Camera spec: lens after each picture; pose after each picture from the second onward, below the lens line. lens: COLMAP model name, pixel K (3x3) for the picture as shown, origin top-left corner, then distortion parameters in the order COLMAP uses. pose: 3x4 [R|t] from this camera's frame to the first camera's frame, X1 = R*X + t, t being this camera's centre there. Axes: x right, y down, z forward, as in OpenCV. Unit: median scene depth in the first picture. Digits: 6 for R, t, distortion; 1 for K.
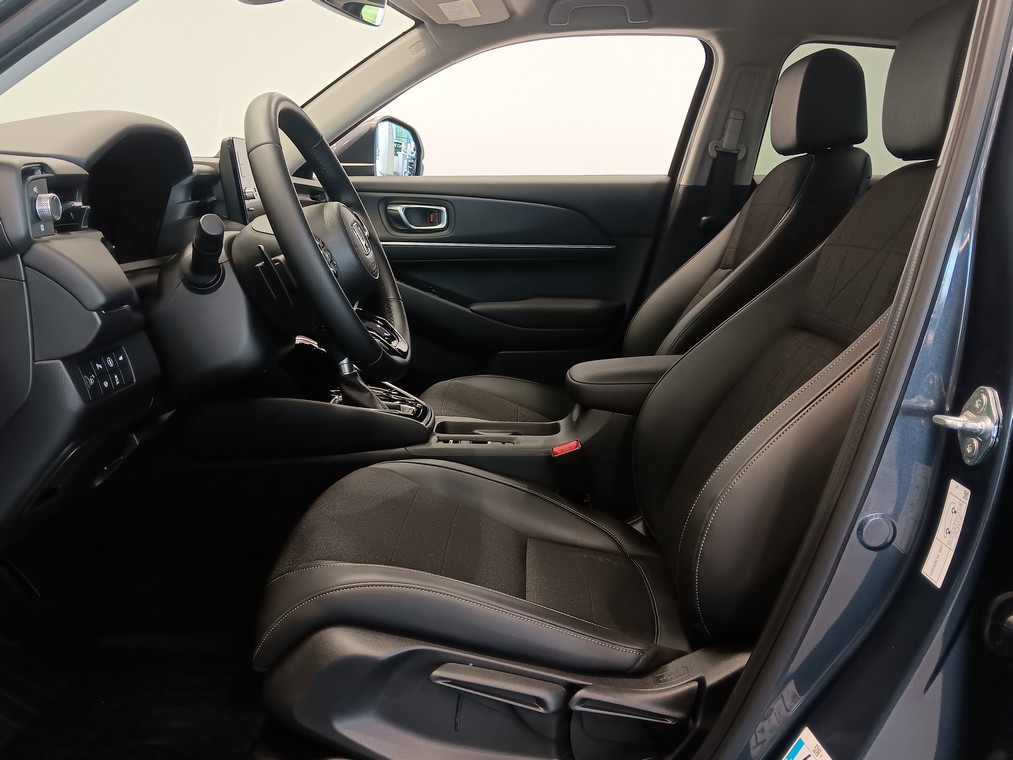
lens RADIAL K [[1310.4, 0, 506.5], [0, 1310.4, 380.0], [0, 0, 1]] dist [0.179159, -0.510855]
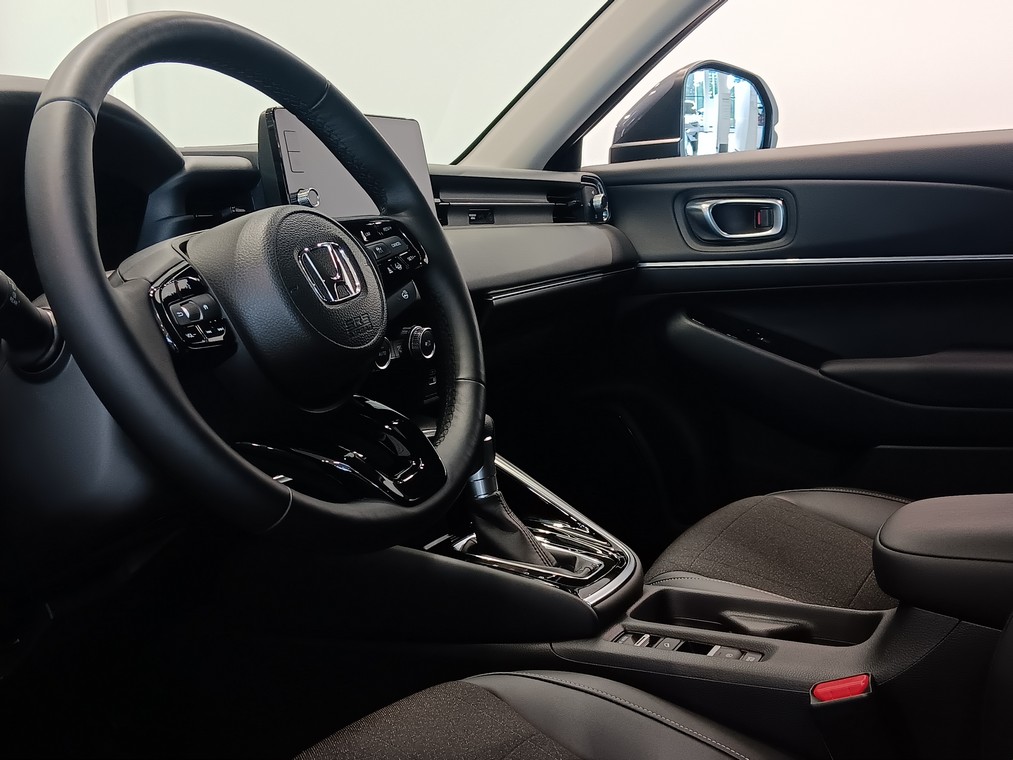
lens RADIAL K [[1298.6, 0, 506.6], [0, 1298.6, 335.7], [0, 0, 1]] dist [0.144643, -0.410485]
pose [[0.851300, -0.001780, -0.524677, 0.159040], [-0.018173, 0.999294, -0.032878, -0.048347], [0.524365, 0.037524, 0.850666, 0.435313]]
